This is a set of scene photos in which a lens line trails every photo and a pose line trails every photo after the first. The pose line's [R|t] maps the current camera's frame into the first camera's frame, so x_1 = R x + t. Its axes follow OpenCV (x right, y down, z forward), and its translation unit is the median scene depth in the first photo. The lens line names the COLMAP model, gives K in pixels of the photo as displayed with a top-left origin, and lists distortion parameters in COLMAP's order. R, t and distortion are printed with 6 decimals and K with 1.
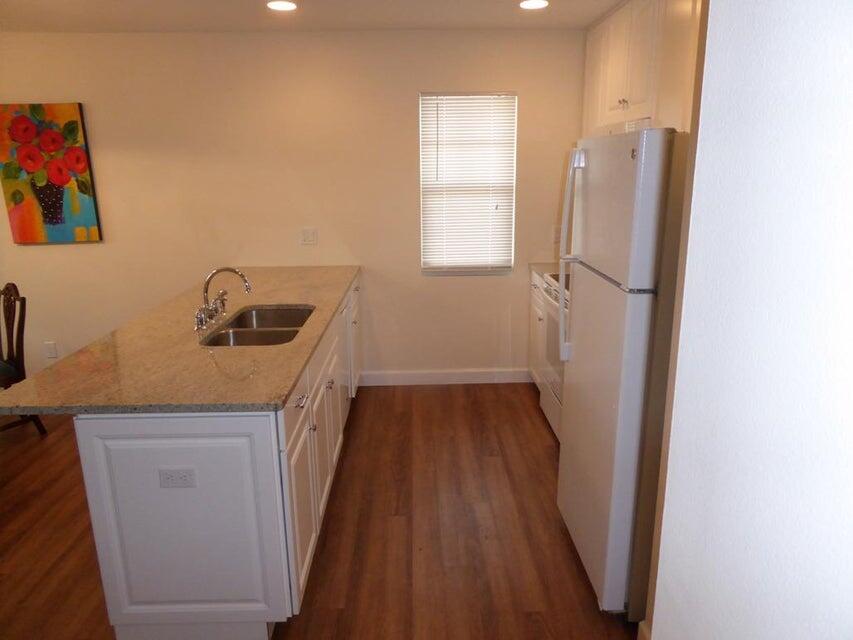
lens RADIAL K [[623.0, 0, 426.5], [0, 623.0, 320.0], [0, 0, 1]] dist [-0.006565, 0.007474]
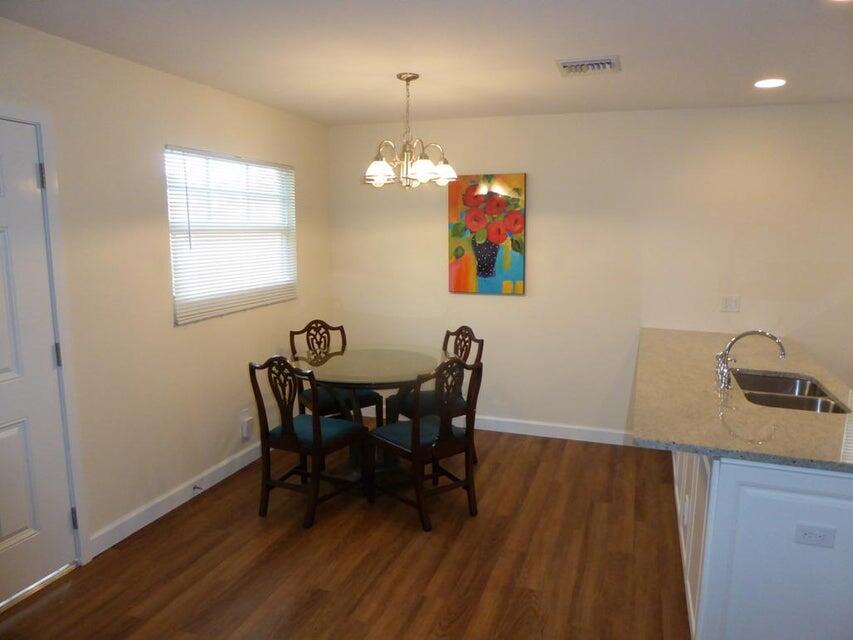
lens RADIAL K [[623.0, 0, 426.5], [0, 623.0, 320.0], [0, 0, 1]] dist [-0.006565, 0.007474]
pose [[0.938532, 0.076204, -0.336677, -0.316084], [-0.108222, 0.991113, -0.077352, 0.023899], [0.327790, 0.109033, 0.938438, -0.094767]]
